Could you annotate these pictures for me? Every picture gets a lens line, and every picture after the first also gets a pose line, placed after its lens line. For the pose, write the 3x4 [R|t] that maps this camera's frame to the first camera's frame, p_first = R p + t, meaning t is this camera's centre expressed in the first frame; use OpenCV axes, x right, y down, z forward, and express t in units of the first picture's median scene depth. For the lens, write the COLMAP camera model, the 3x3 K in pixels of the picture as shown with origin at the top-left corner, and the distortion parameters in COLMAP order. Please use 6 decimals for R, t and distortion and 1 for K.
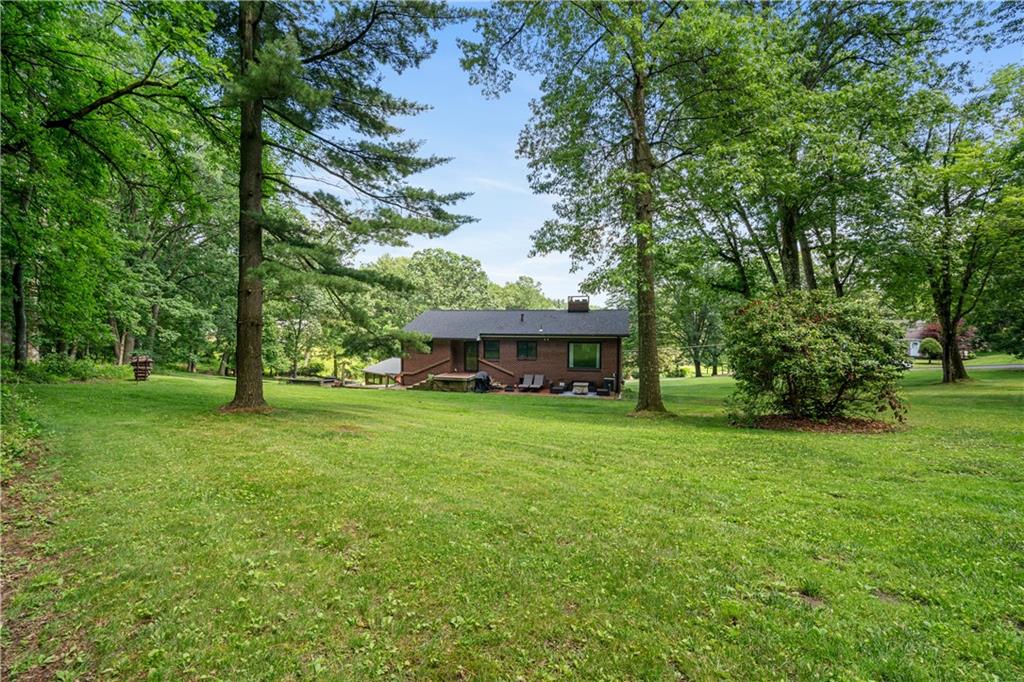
lens RADIAL K [[463.8, 0, 512.0], [0, 463.8, 341.0], [0, 0, 1]] dist [-0.000019, -0.000003]
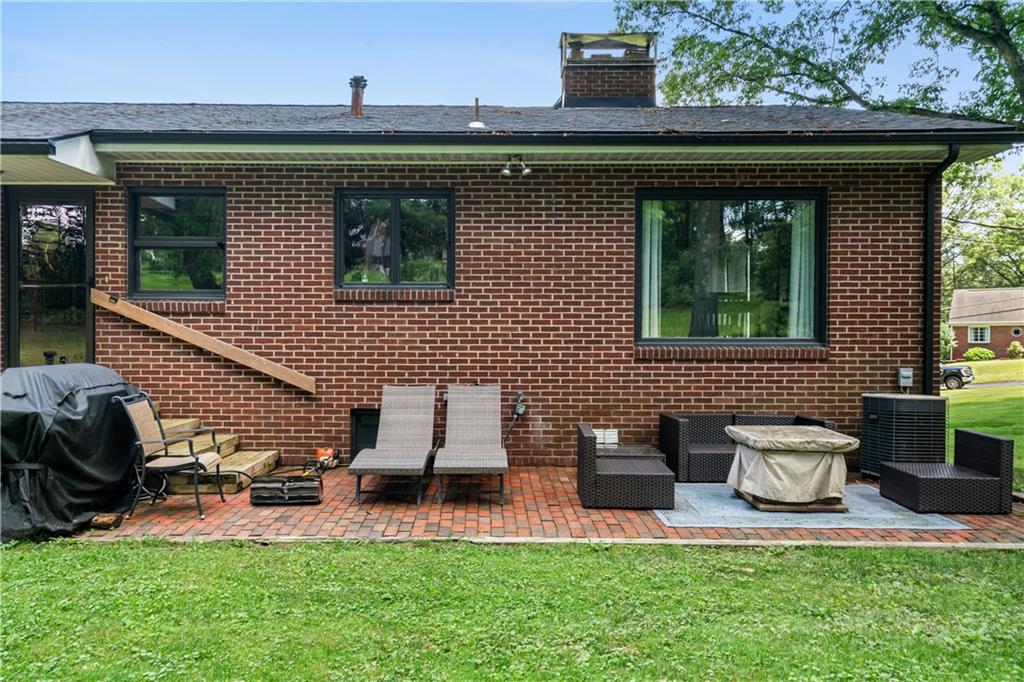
lens RADIAL K [[796.8, 0, 512.0], [0, 796.8, 341.0], [0, 0, 1]] dist [-0.003516, -0.000991]
pose [[0.965892, 0.003861, 0.258915, -0.001918], [-0.002758, 0.999986, -0.004625, 0.058557], [-0.258929, 0.003753, 0.965889, 0.730899]]
